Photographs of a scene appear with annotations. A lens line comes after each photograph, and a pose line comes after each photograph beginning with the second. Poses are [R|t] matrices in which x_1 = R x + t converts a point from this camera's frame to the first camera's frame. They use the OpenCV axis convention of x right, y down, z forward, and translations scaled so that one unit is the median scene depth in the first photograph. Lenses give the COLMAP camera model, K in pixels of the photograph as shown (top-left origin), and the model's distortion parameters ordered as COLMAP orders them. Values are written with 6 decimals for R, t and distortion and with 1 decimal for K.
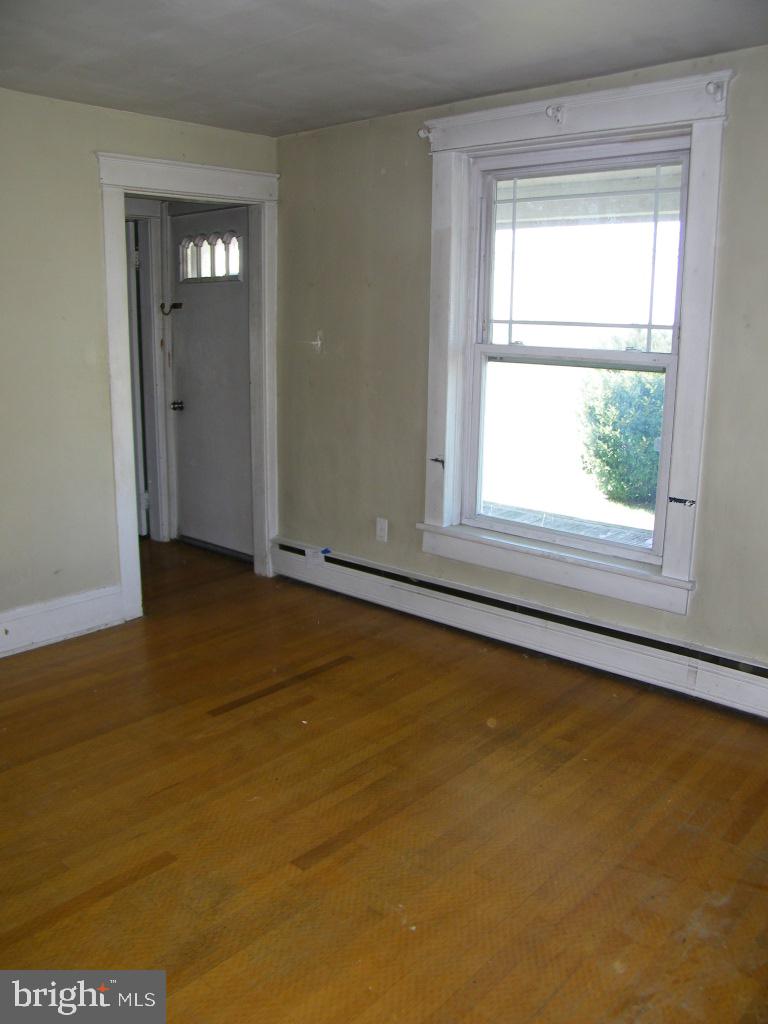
lens RADIAL K [[866.2, 0, 398.0], [0, 866.2, 510.6], [0, 0, 1]] dist [-0.187528, 0.159334]
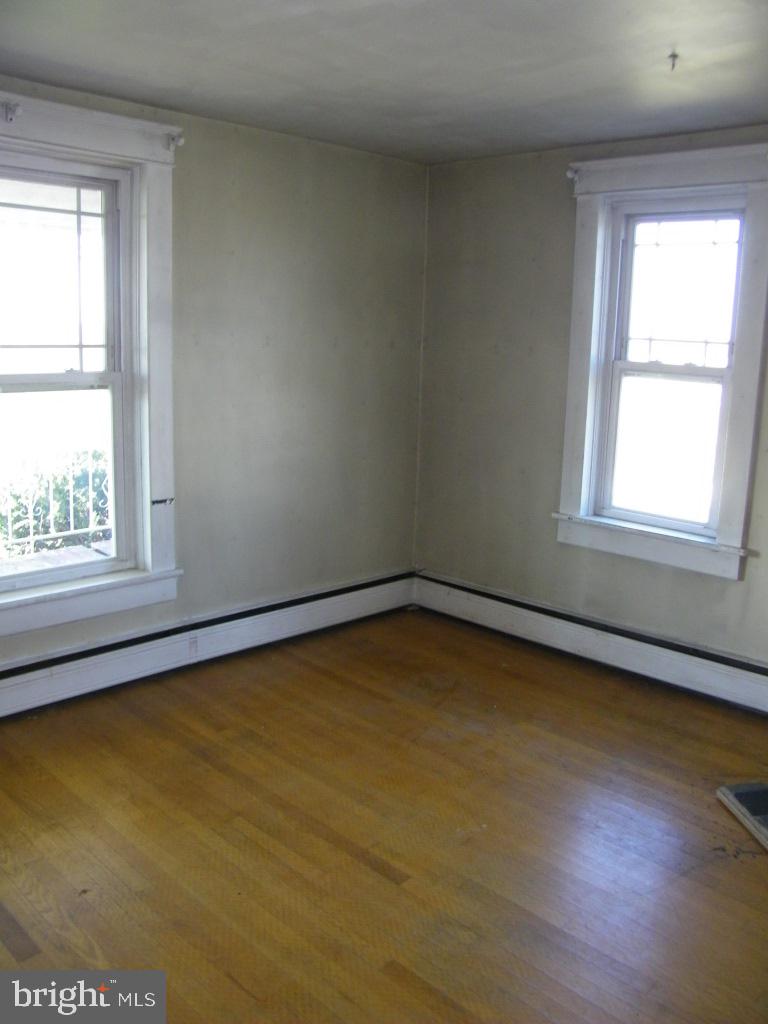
lens RADIAL K [[866.2, 0, 398.0], [0, 866.2, 510.6], [0, 0, 1]] dist [-0.187528, 0.159334]
pose [[0.048093, -0.210150, 0.976485, -0.802540], [0.188407, 0.961976, 0.197749, -0.174815], [-0.980913, 0.174466, 0.085858, 0.644984]]
